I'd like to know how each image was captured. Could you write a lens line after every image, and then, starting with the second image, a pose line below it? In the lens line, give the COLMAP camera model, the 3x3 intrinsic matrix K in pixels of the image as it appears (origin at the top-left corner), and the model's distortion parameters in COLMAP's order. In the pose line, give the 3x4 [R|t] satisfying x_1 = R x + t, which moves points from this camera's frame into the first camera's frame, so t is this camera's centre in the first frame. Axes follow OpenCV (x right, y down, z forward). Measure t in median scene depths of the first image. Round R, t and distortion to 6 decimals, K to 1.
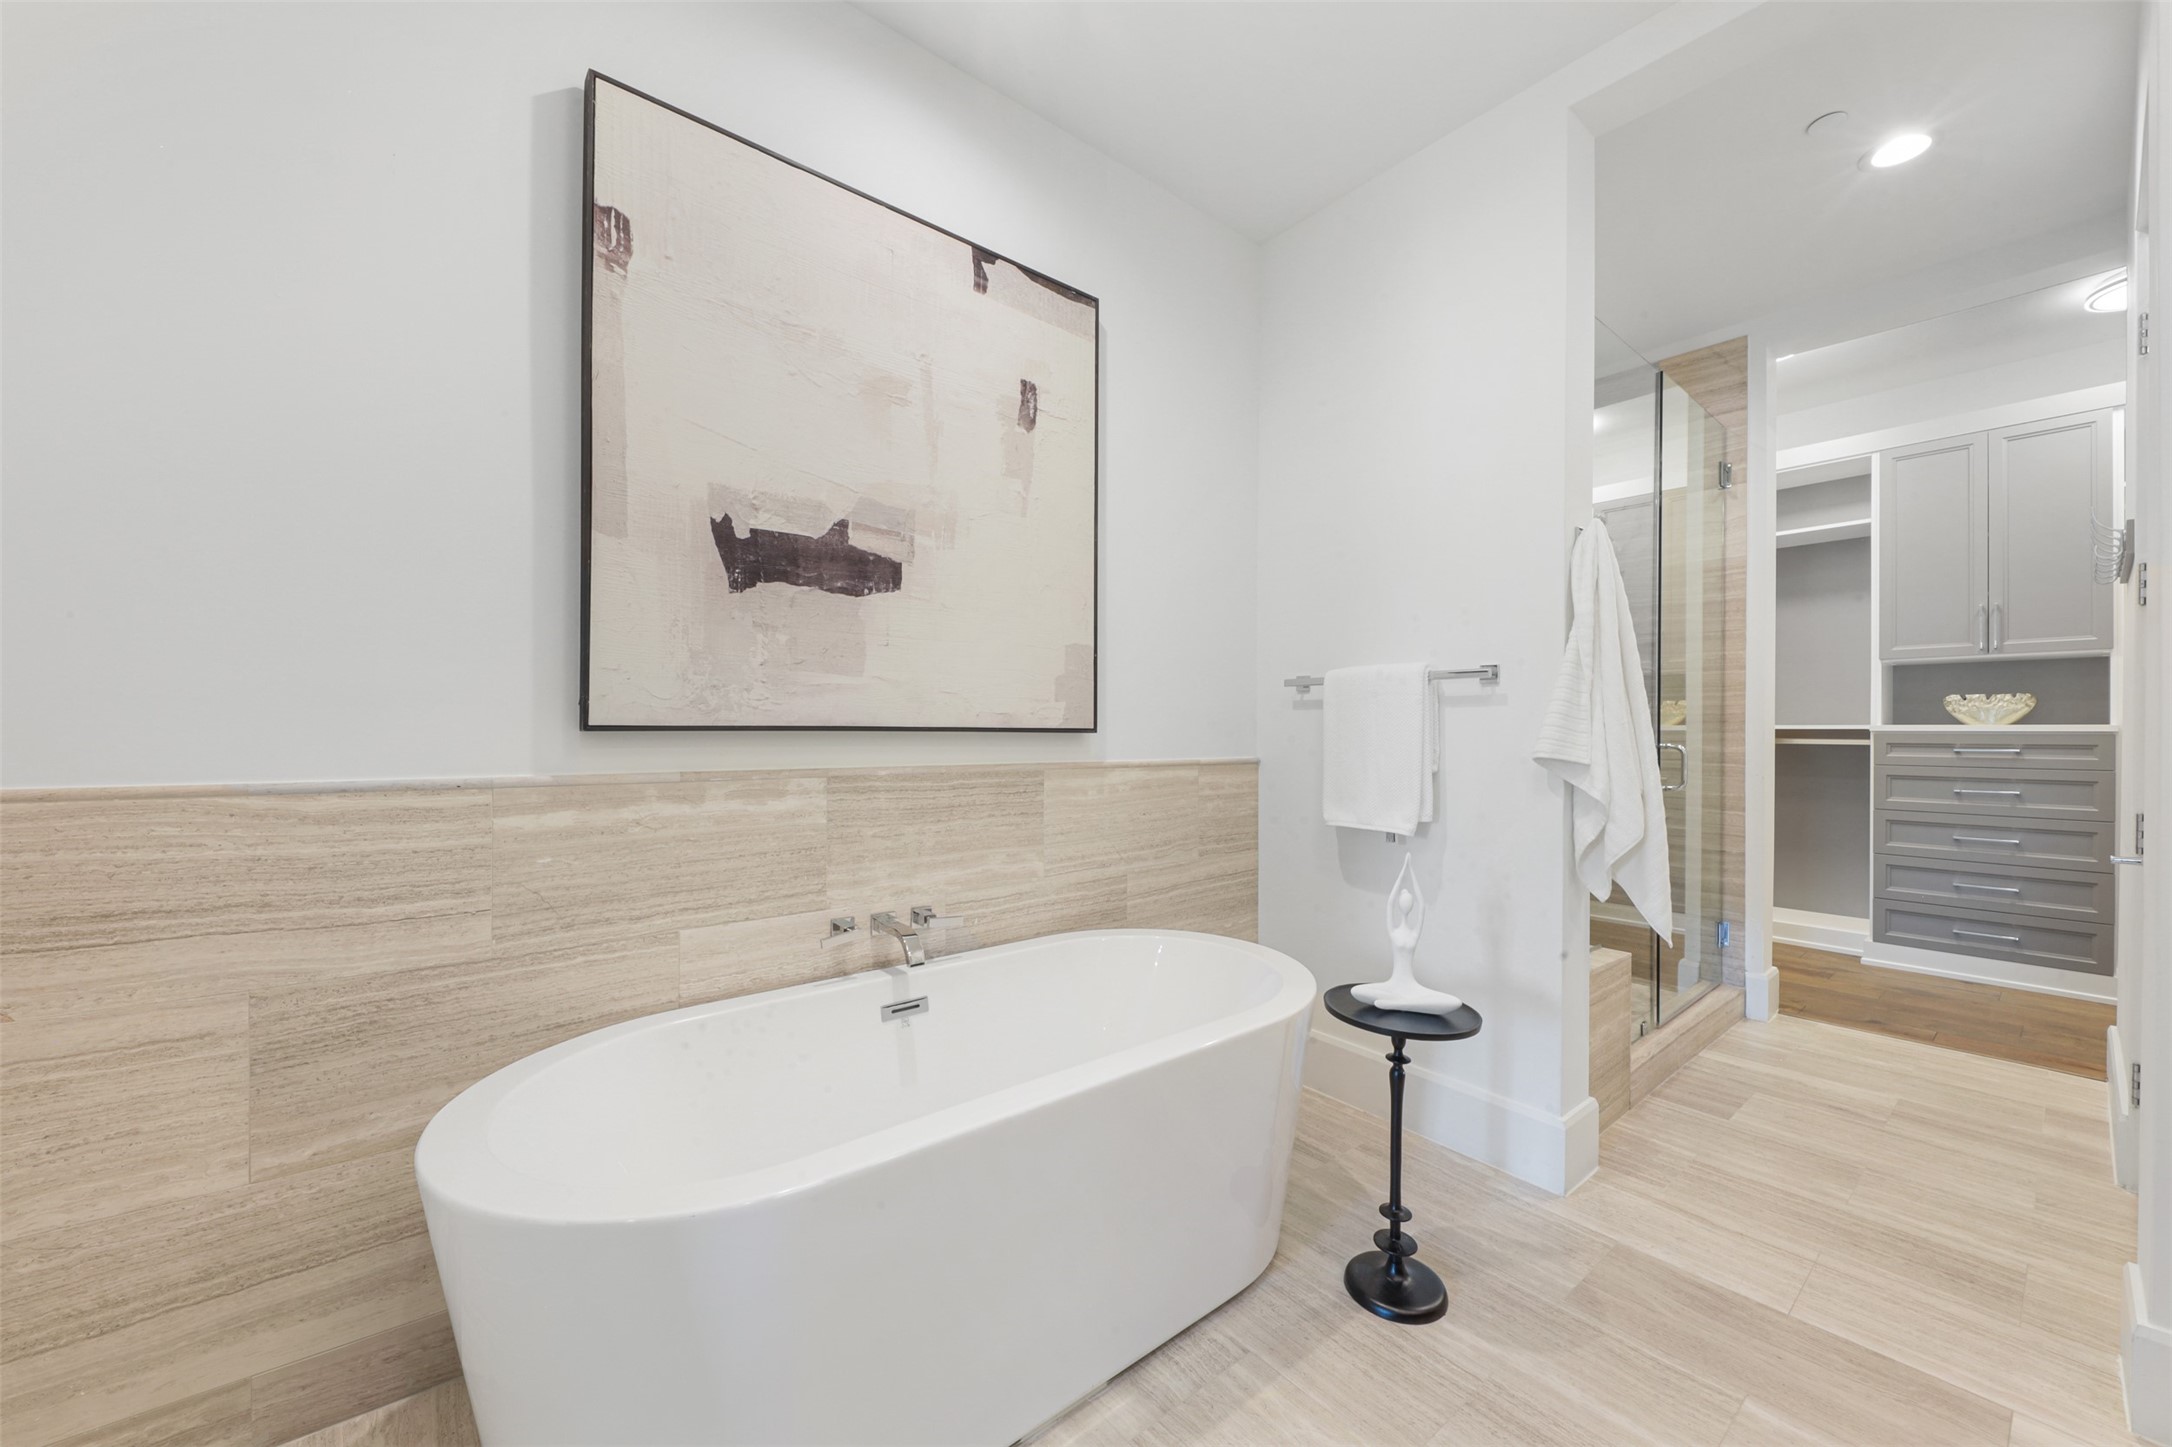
lens RADIAL K [[829.6, 0, 1086.0], [0, 829.6, 723.5], [0, 0, 1]] dist [0.012627, 0.000139]
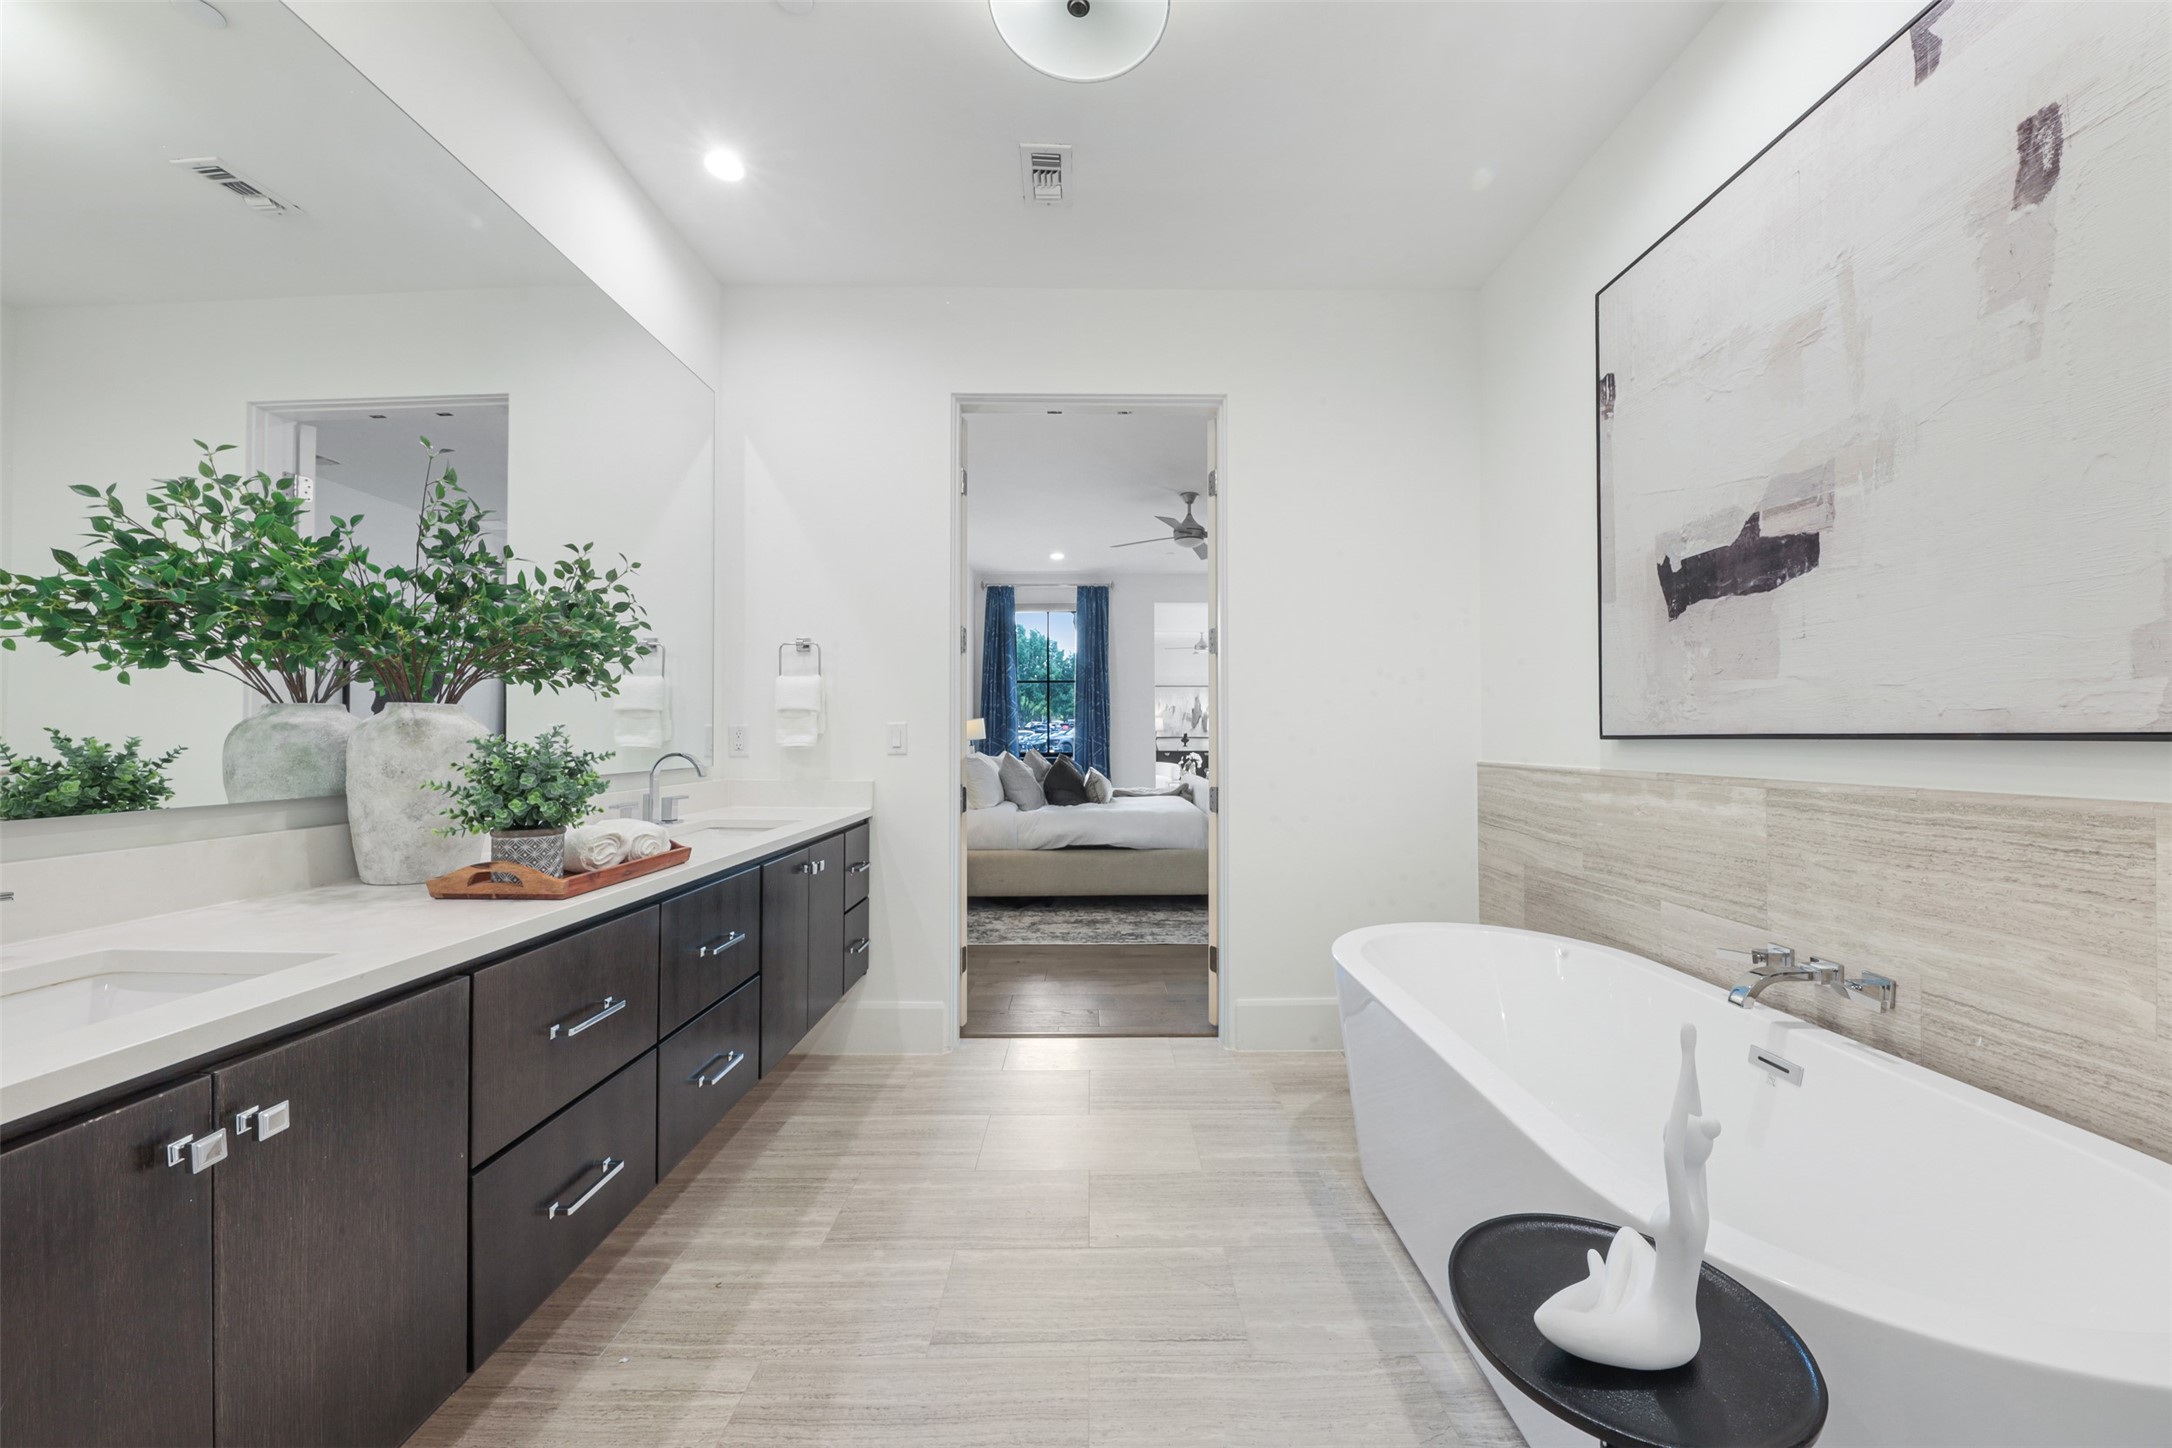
lens RADIAL K [[757.3, 0, 1092.3], [0, 757.3, 730.1], [0, 0, 1]] dist [0.001946, 0.000056]
pose [[-0.632104, -0.015470, -0.774729, 0.853898], [0.000001, 0.999801, -0.019965, 0.016205], [0.774883, -0.012621, -0.631978, 0.976492]]
